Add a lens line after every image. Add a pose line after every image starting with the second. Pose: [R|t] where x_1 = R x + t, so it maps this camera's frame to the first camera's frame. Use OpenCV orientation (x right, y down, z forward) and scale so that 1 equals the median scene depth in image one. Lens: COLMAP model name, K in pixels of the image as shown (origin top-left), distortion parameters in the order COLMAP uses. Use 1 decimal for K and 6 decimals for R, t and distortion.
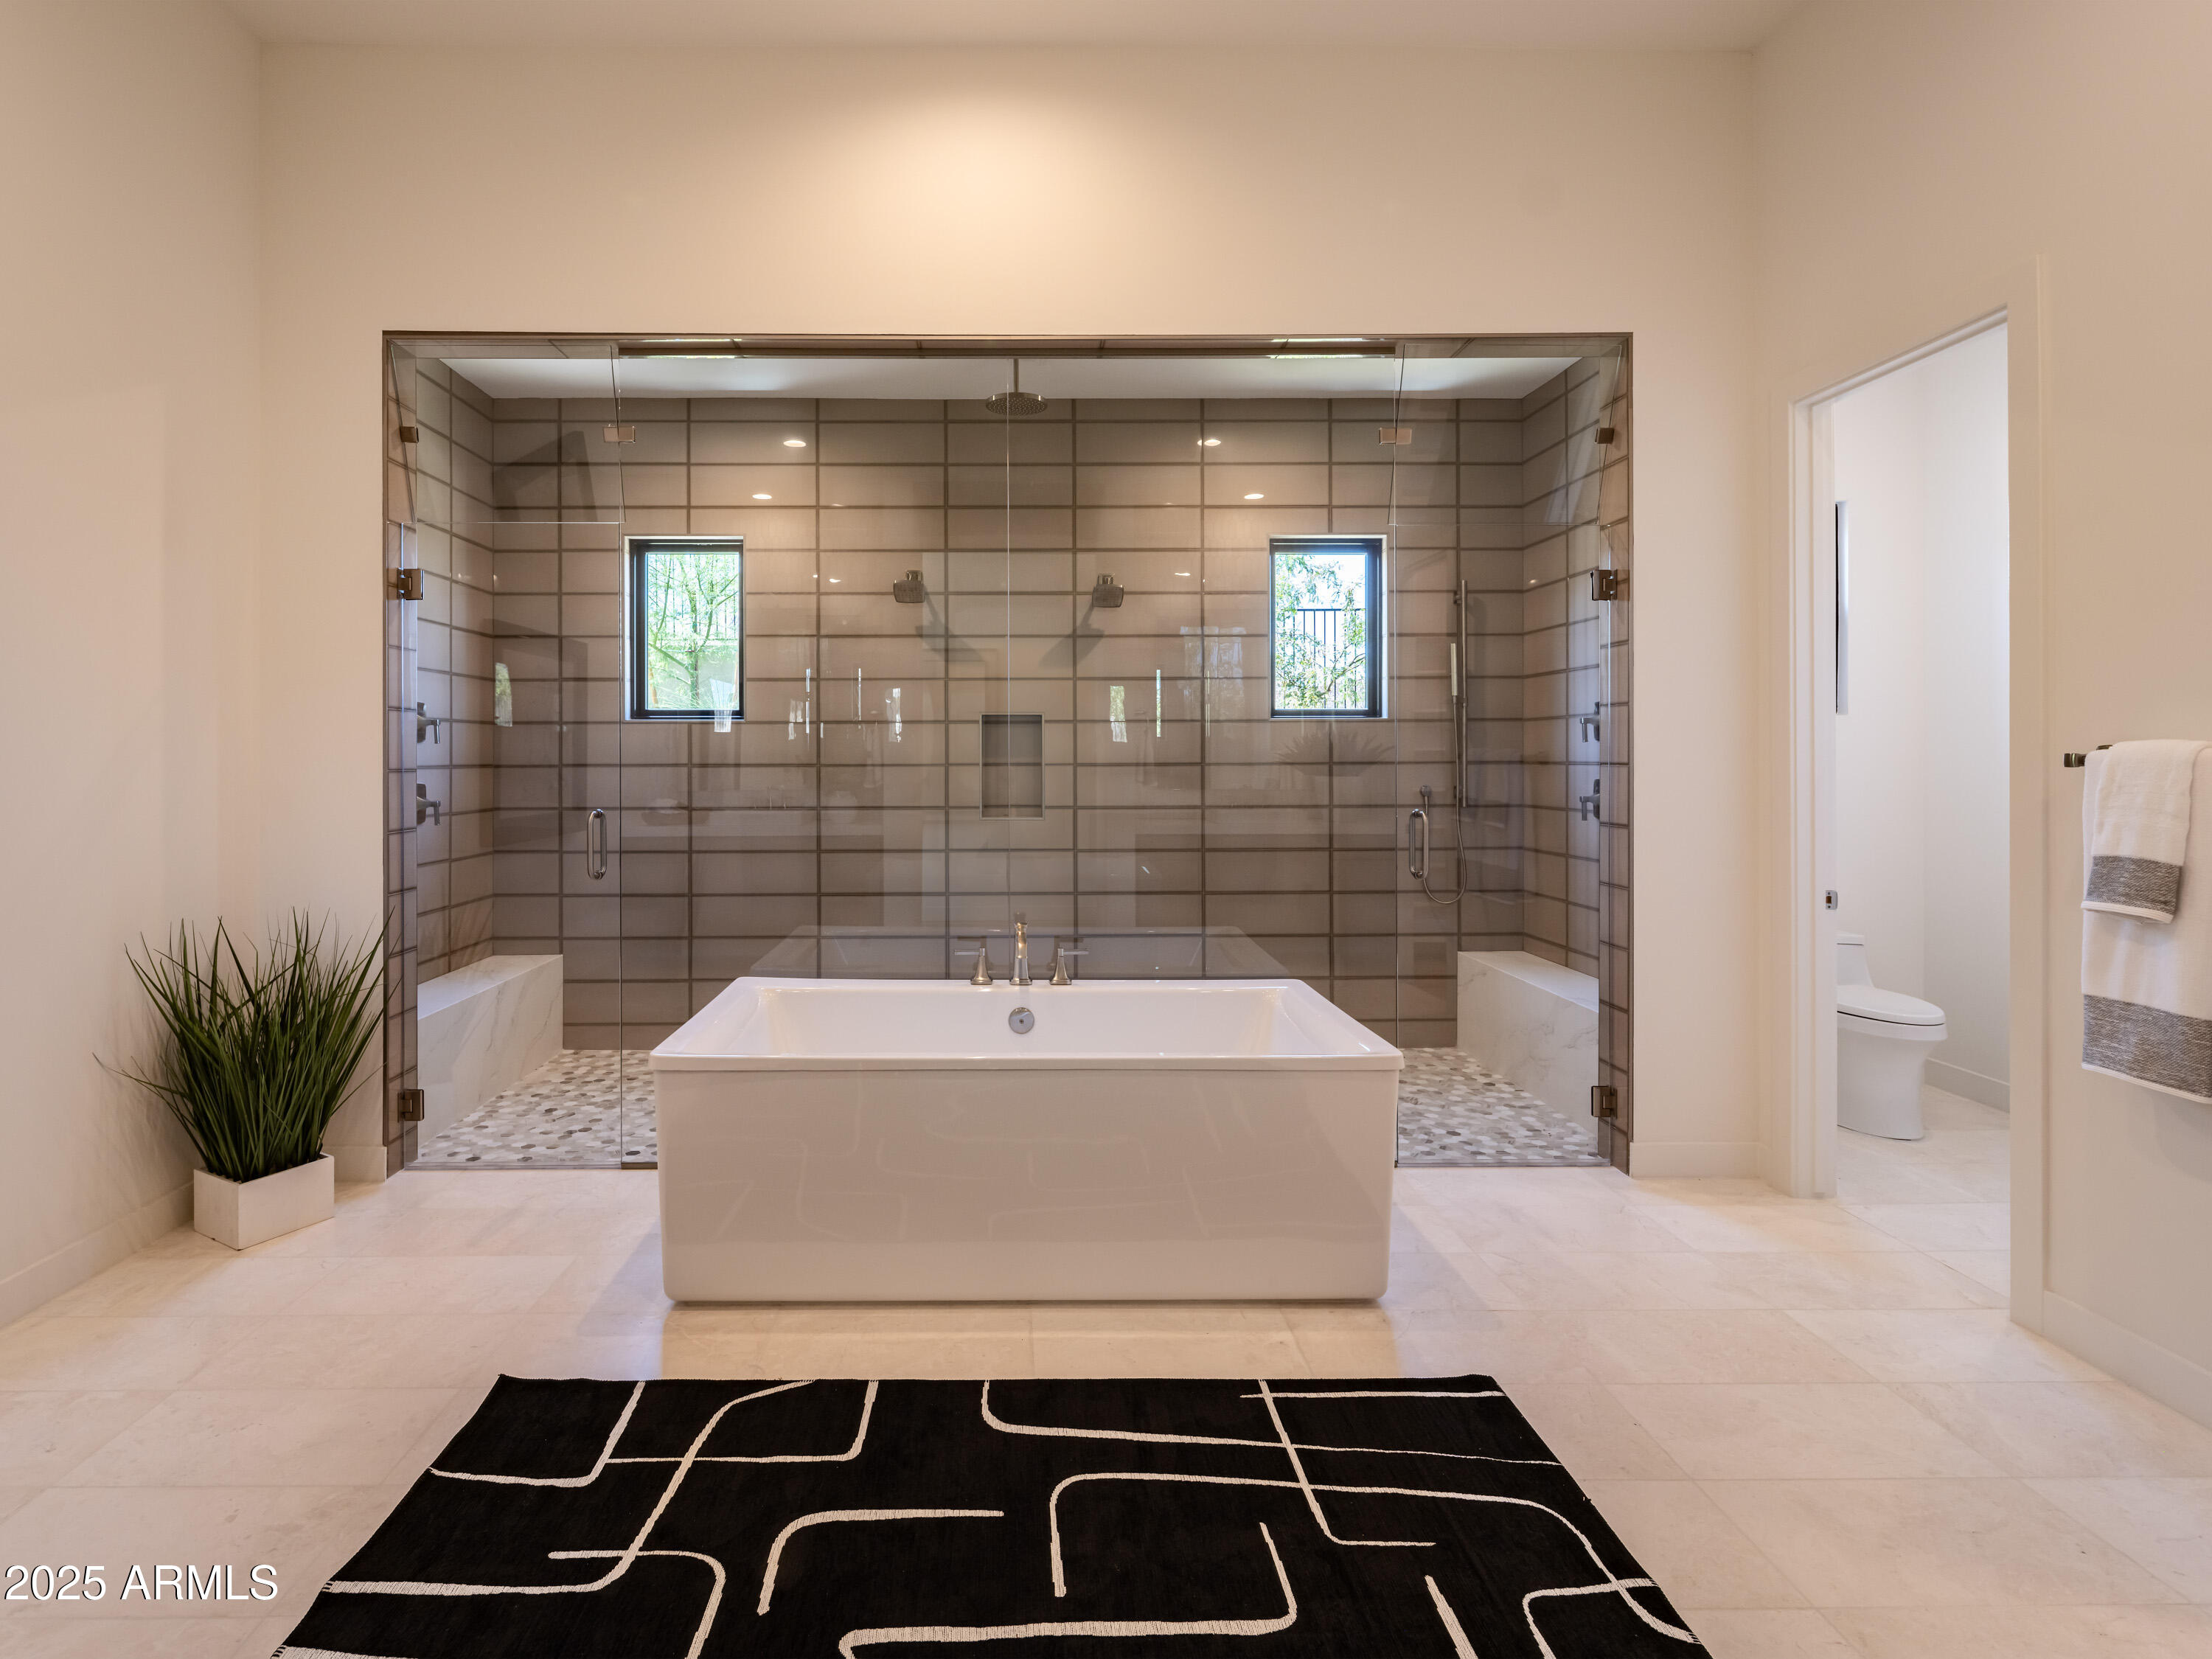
lens RADIAL K [[1159.3, 0, 1106.0], [0, 1159.3, 829.5], [0, 0, 1]] dist [0.000588, -0.001101]
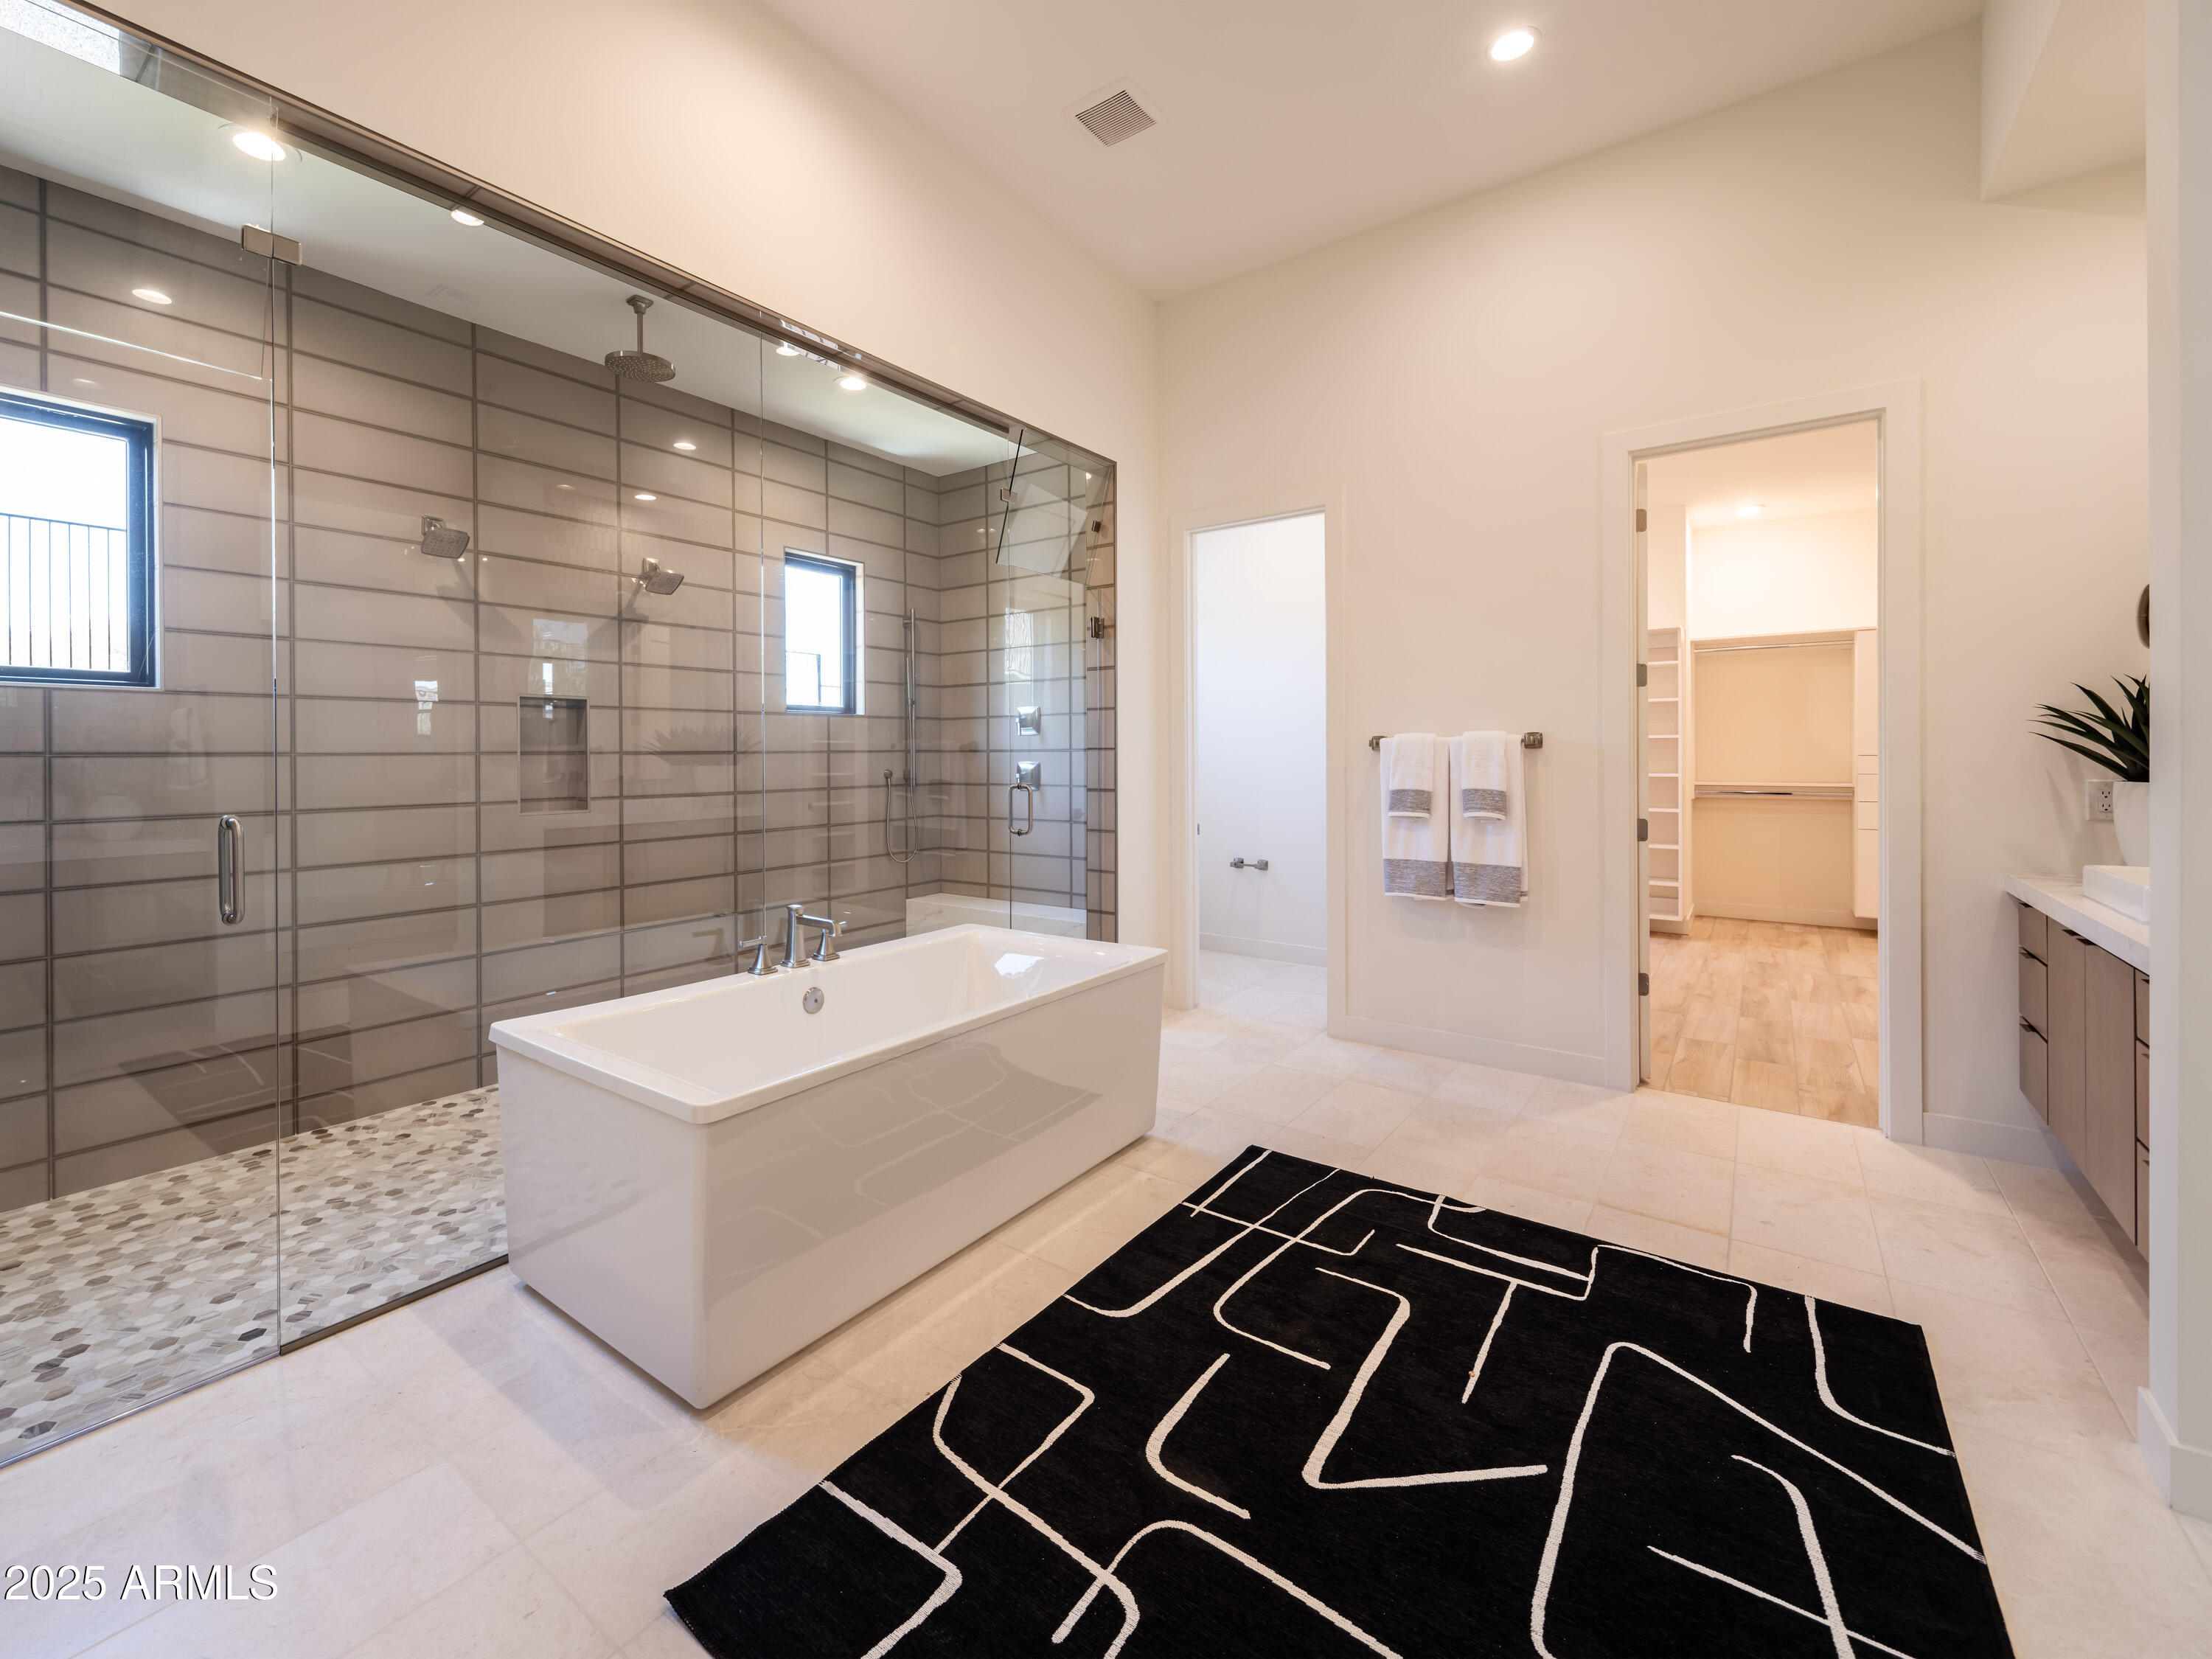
lens RADIAL K [[926.8, 0, 1108.4], [0, 926.8, 815.0], [0, 0, 1]] dist [0.001000, -0.000635]
pose [[0.604502, -0.055642, 0.794658, -0.403334], [0.056170, 0.998052, 0.027155, -0.003096], [-0.794621, 0.028220, 0.606450, 0.220059]]
